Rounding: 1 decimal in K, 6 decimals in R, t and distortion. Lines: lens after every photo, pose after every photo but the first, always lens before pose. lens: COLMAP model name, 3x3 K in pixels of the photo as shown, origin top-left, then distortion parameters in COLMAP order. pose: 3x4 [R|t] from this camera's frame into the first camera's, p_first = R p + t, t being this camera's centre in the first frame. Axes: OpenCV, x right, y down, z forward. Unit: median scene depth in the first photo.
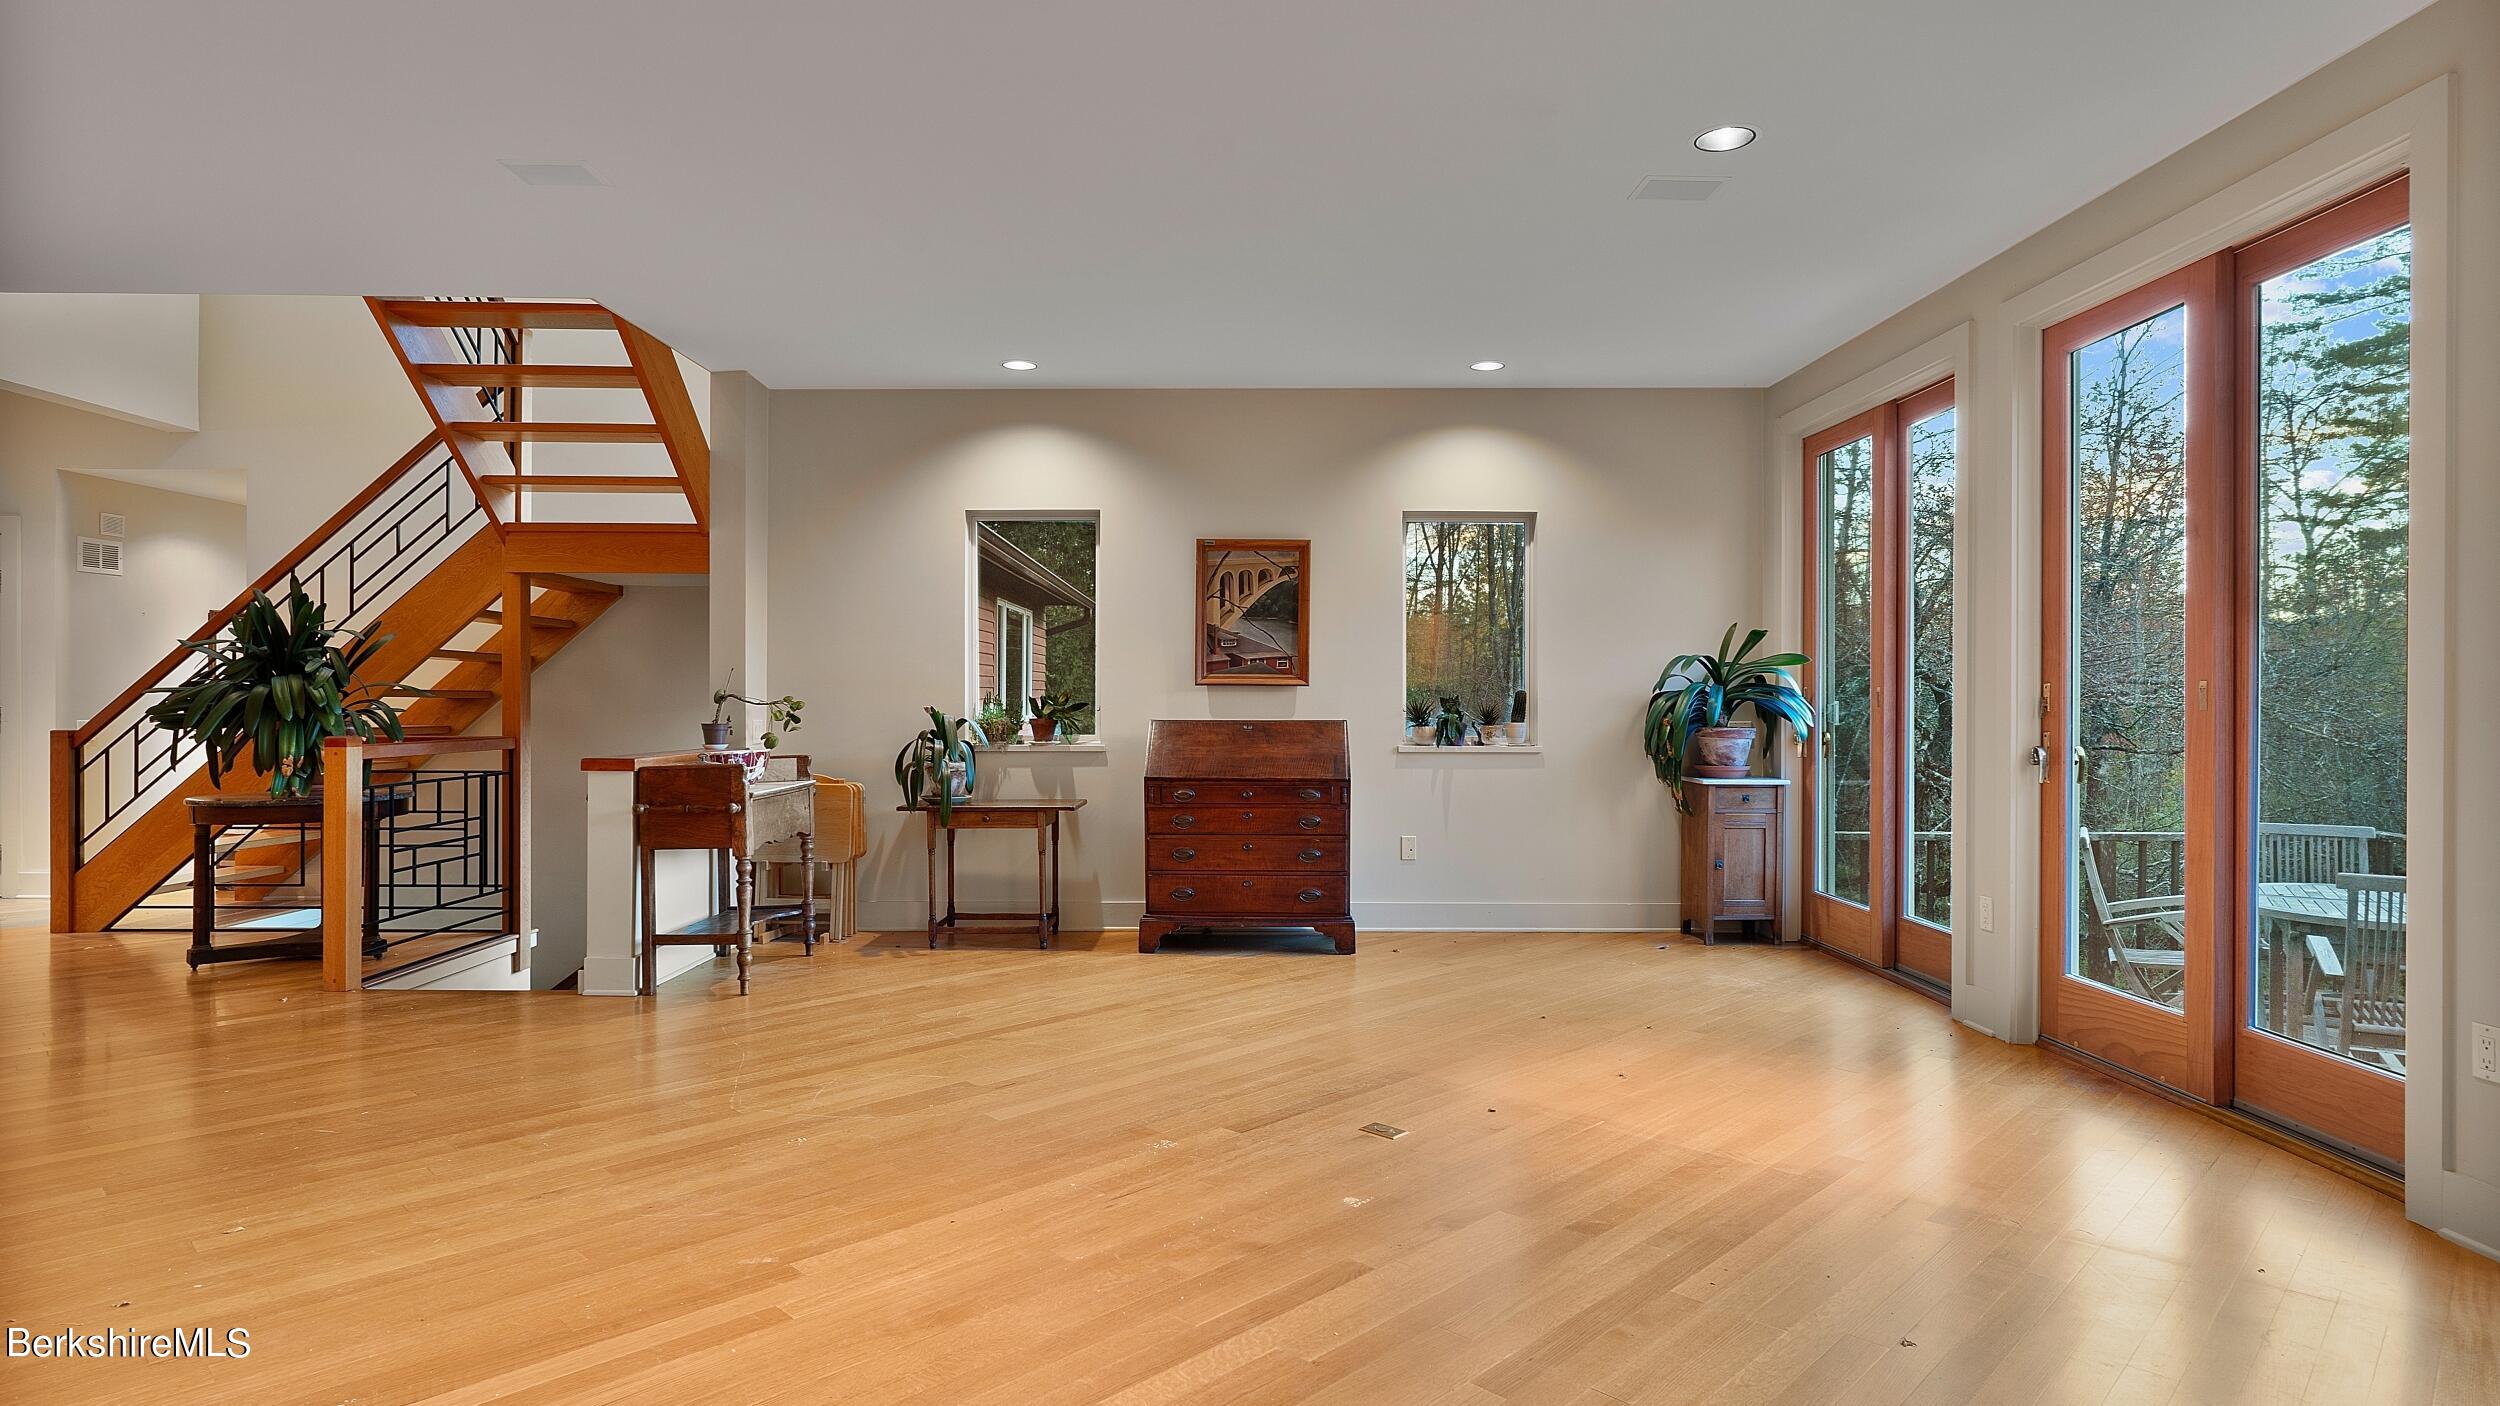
lens RADIAL K [[1318.4, 0, 1250.9], [0, 1318.4, 711.2], [0, 0, 1]] dist [-0.001426, -0.000090]
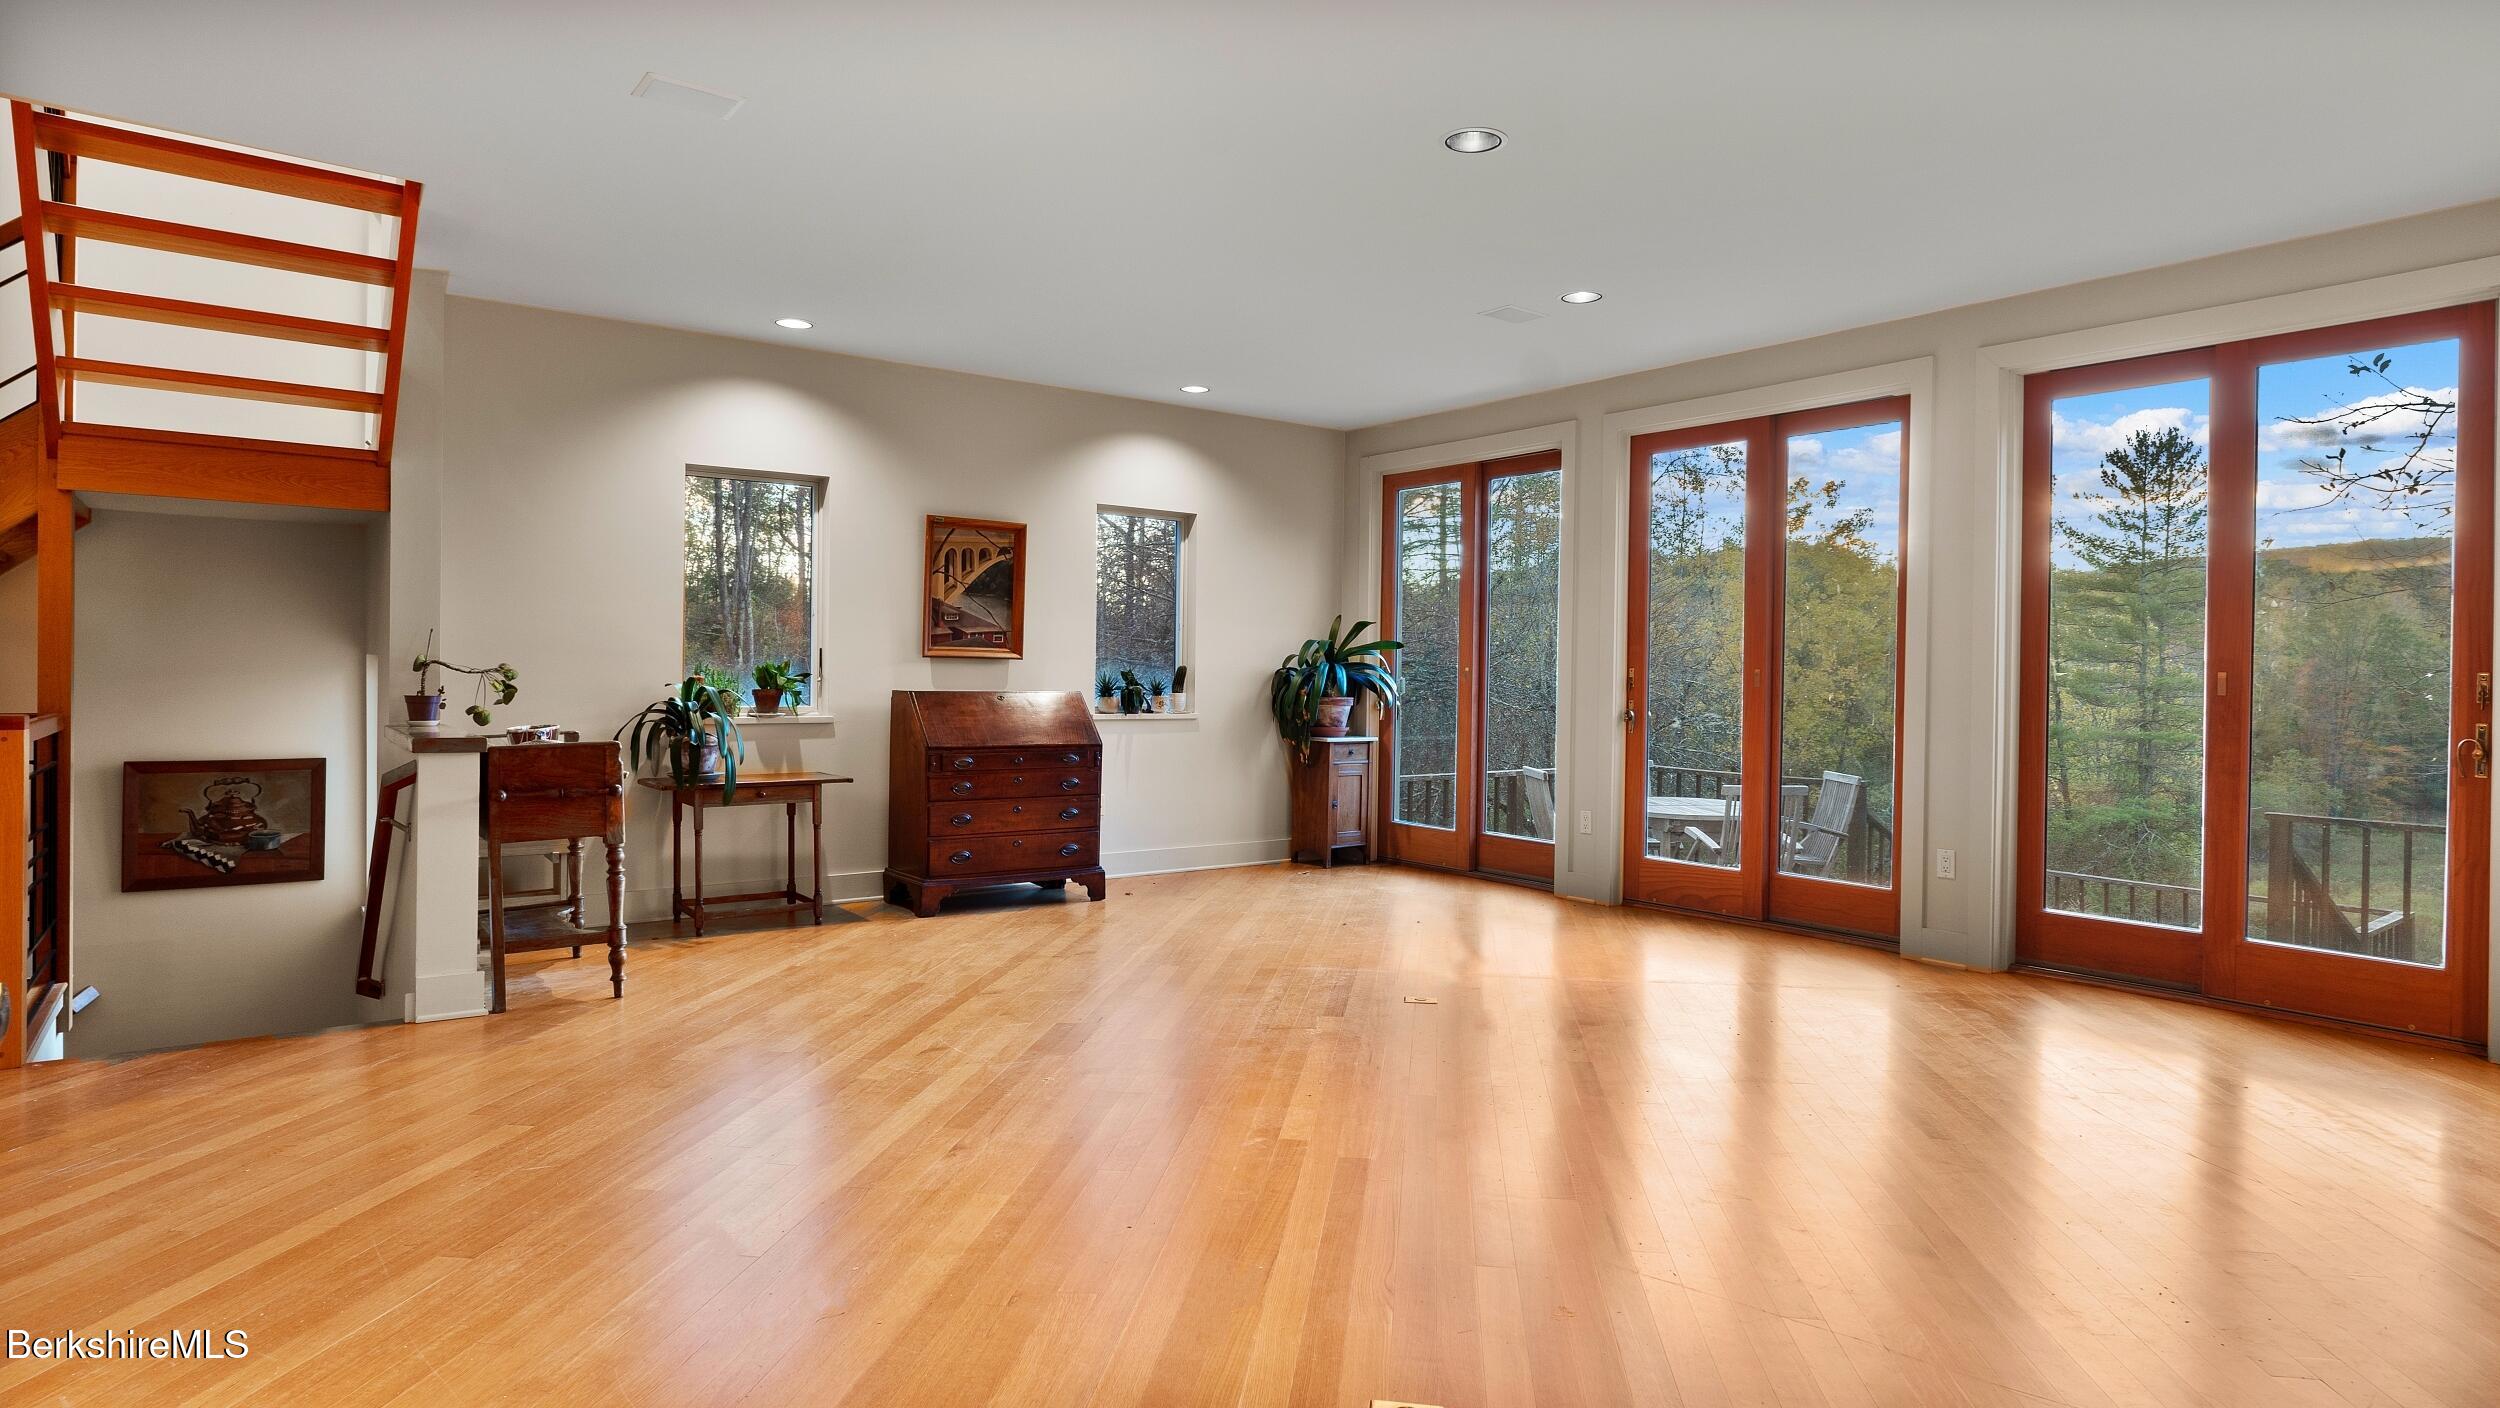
lens RADIAL K [[1344.4, 0, 1250.0], [0, 1344.4, 704.0], [0, 0, 1]] dist [-0.005375, -0.000348]
pose [[0.802245, -0.005229, 0.596972, -0.474071], [-0.006254, 0.999833, 0.017163, -0.002836], [-0.596962, -0.017503, 0.802079, 0.007134]]
